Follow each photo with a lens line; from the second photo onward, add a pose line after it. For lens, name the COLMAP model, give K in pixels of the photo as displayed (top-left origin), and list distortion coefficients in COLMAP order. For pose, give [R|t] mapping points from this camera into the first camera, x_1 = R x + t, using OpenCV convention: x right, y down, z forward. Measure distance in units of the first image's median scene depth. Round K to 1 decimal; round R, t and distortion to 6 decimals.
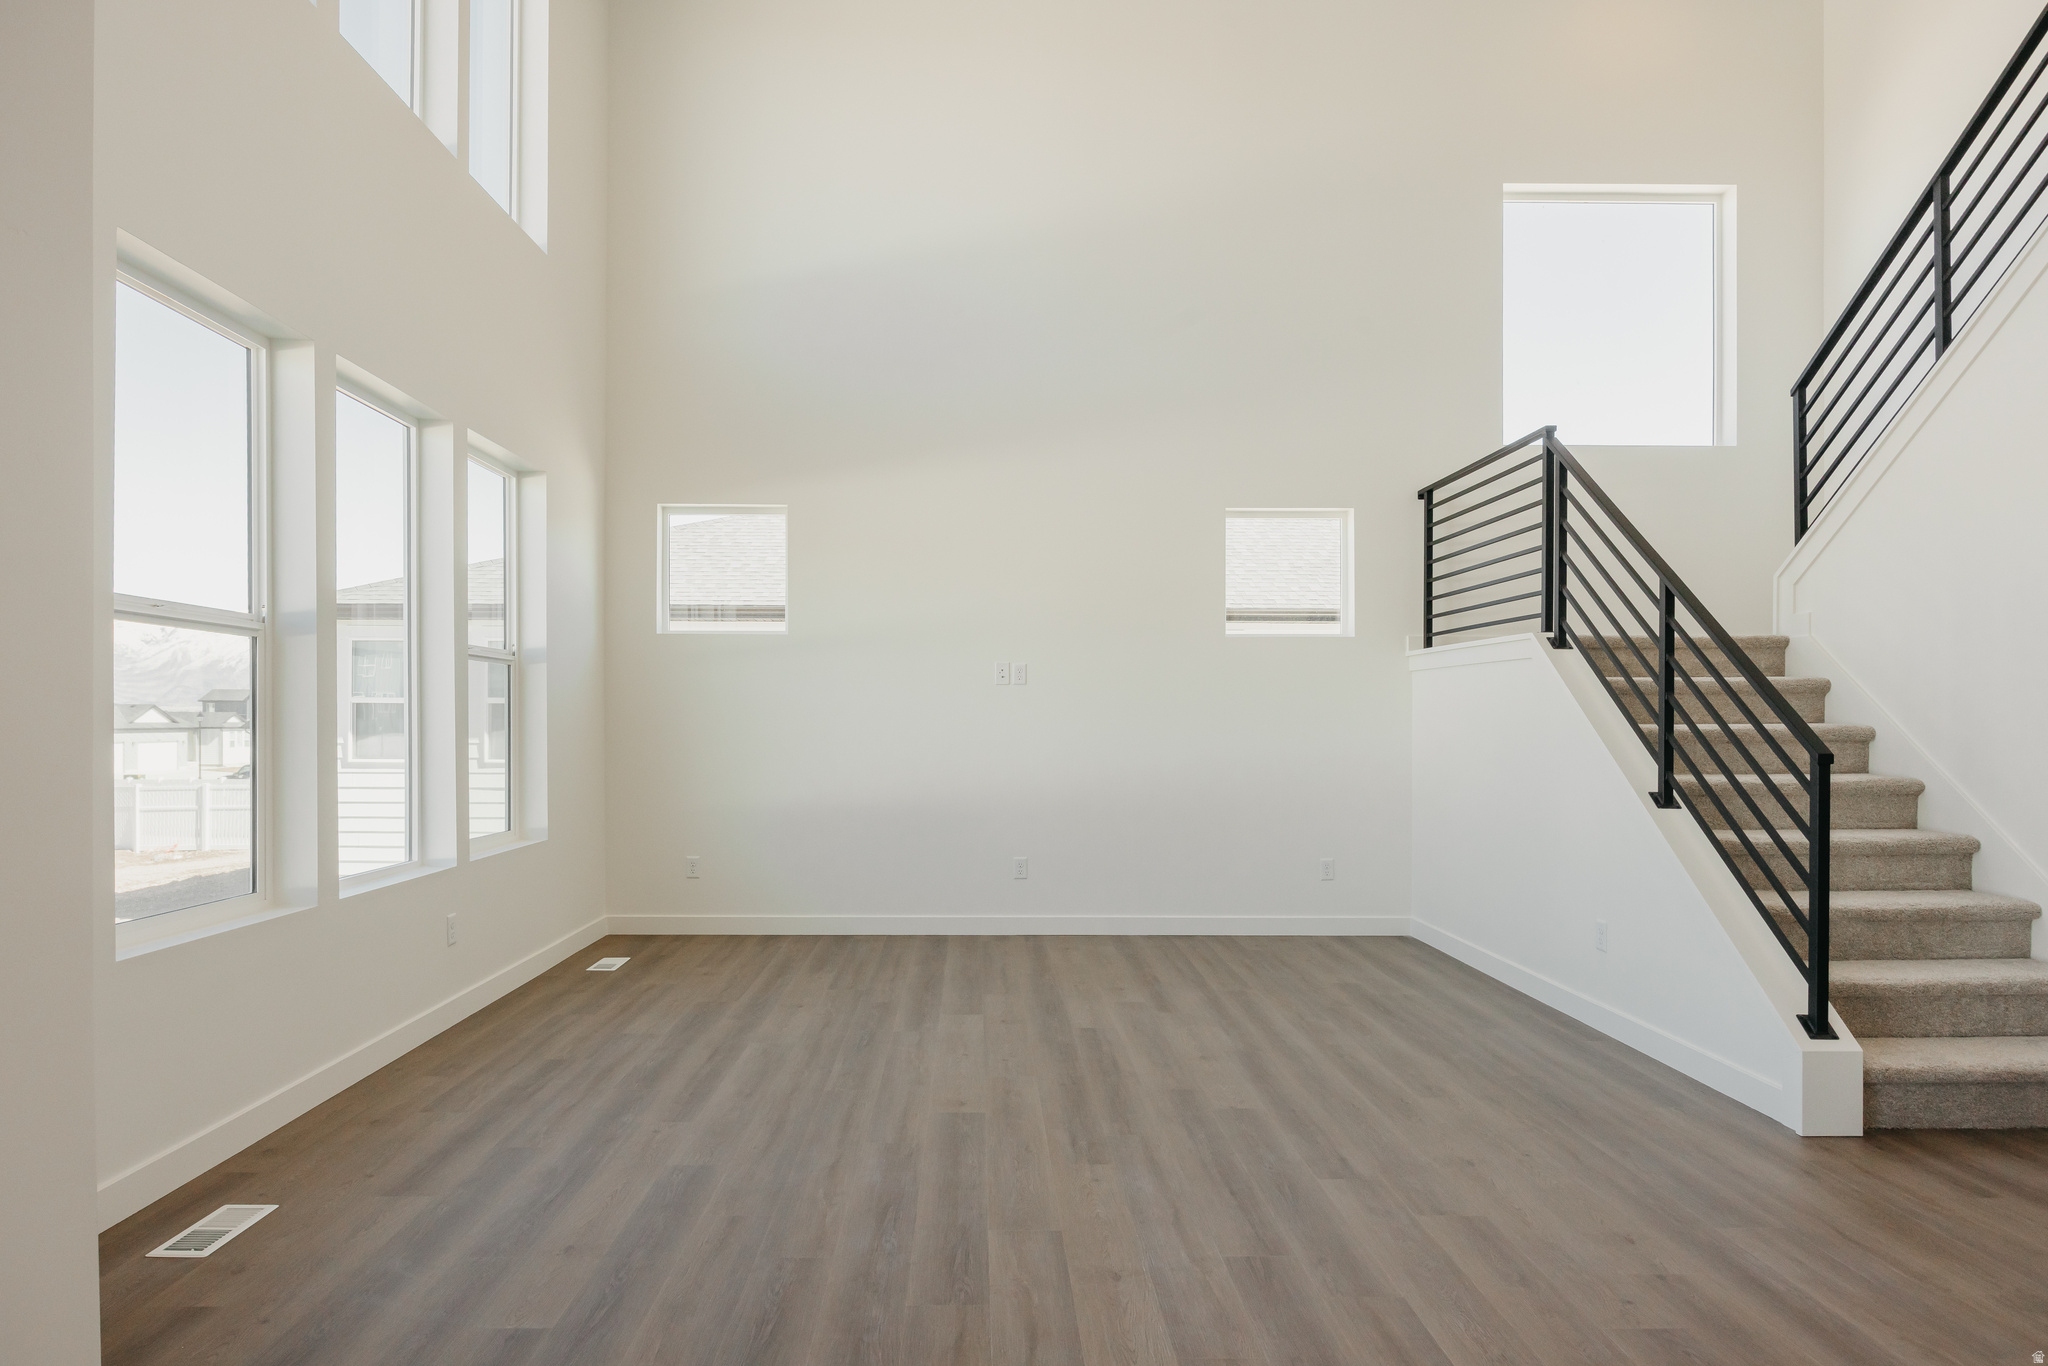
lens RADIAL K [[1190.0, 0, 994.2], [0, 1190.0, 722.3], [0, 0, 1]] dist [-0.000613, -0.000747]
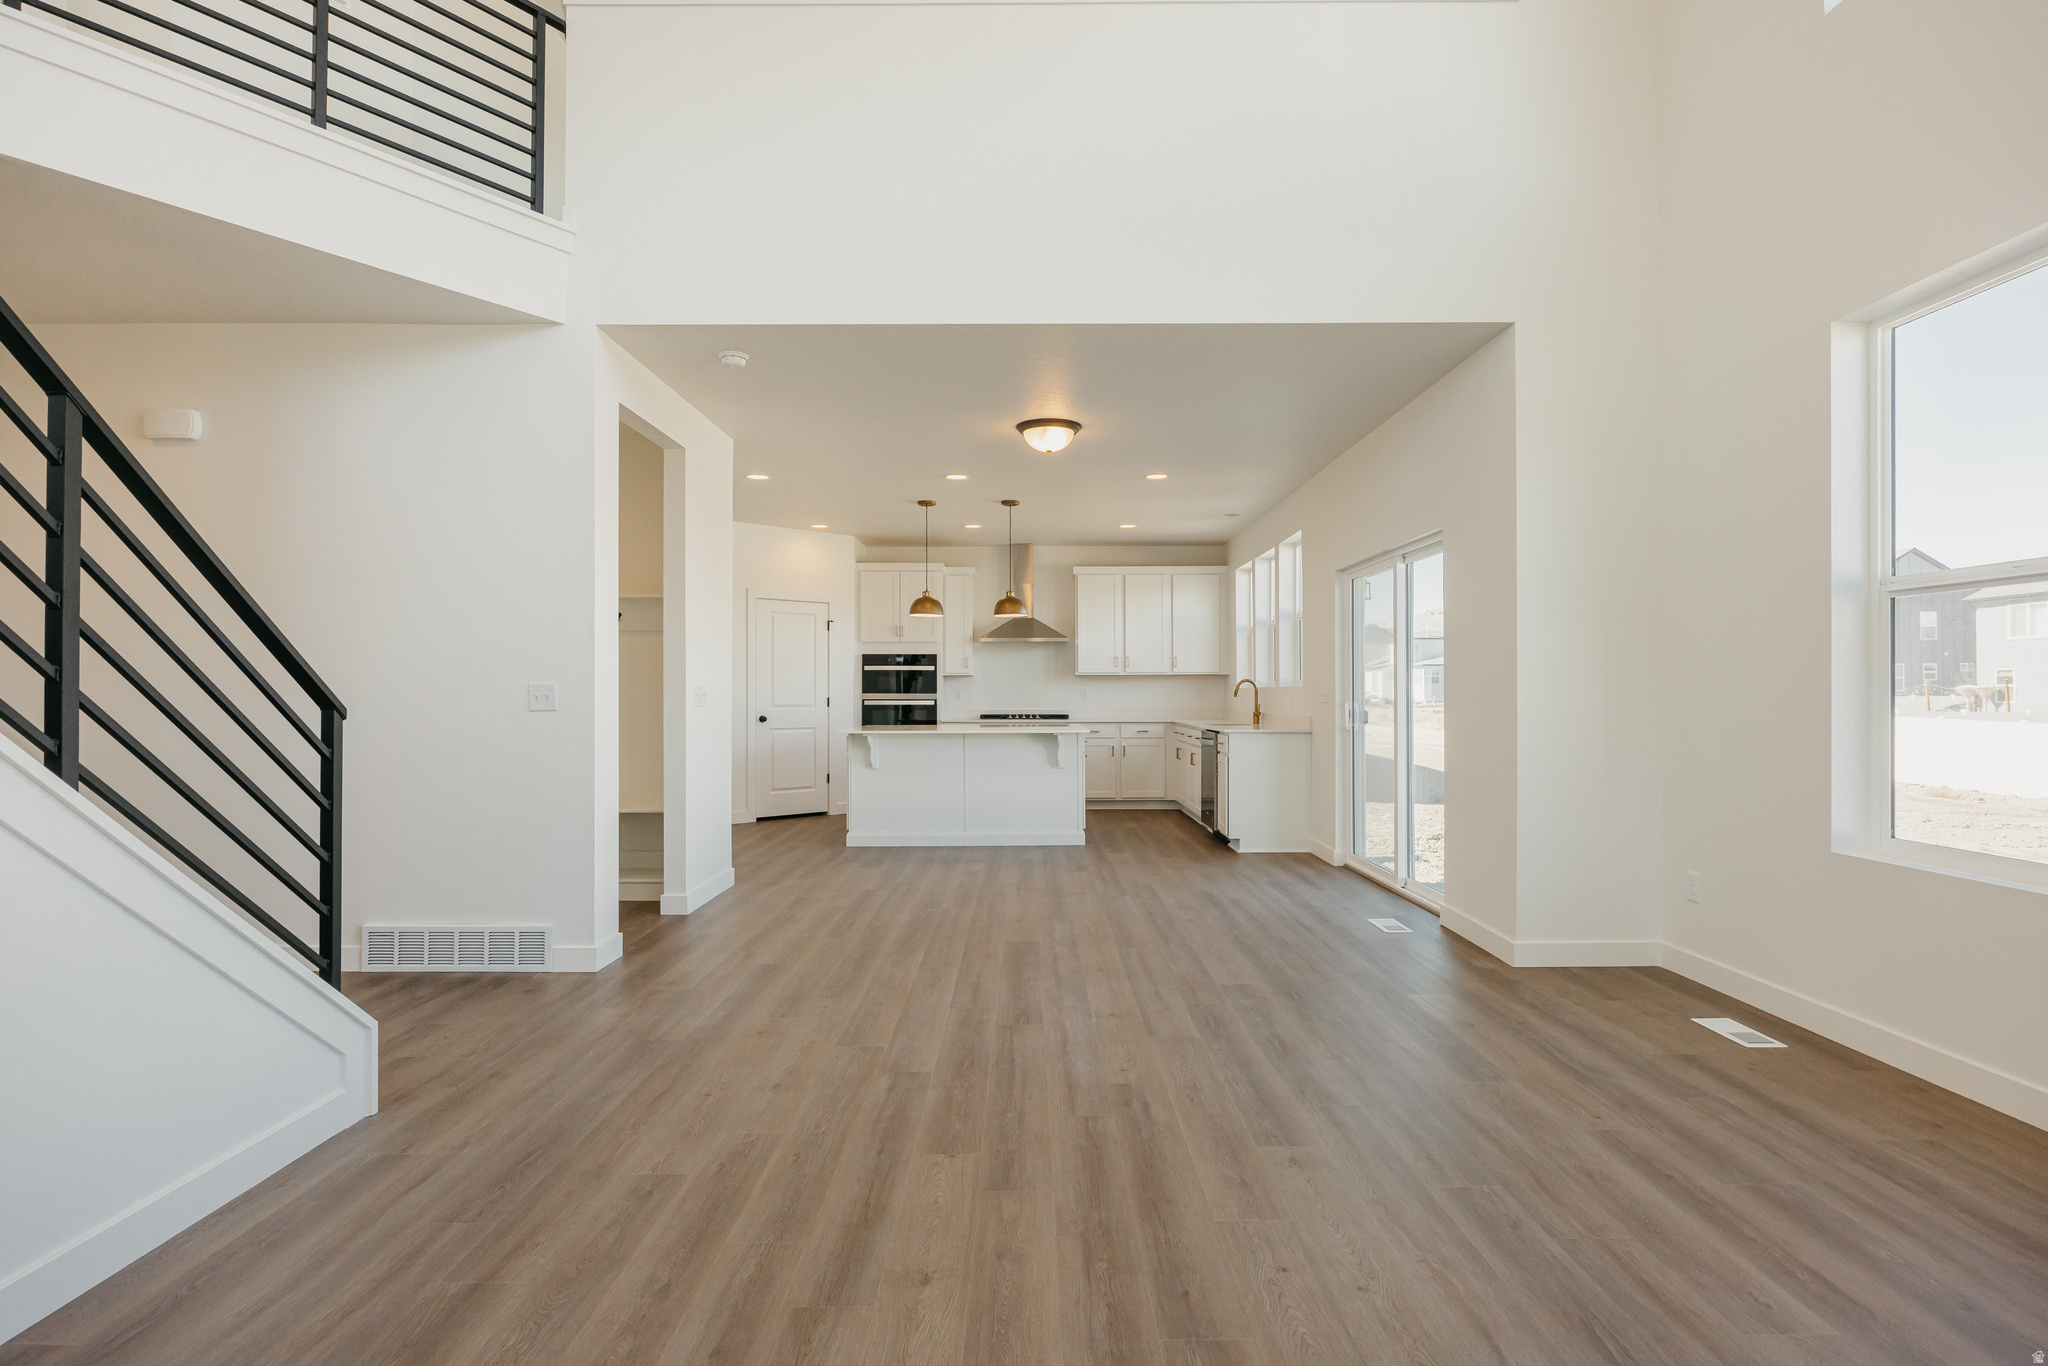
lens RADIAL K [[1020.8, 0, 1026.4], [0, 1020.8, 692.9], [0, 0, 1]] dist [-0.013380, 0.000305]
pose [[-0.999886, -0.000069, 0.015087, 0.125223], [-0.000065, 1.000000, 0.000246, 0.010968], [-0.015087, 0.000245, -0.999886, 1.509350]]
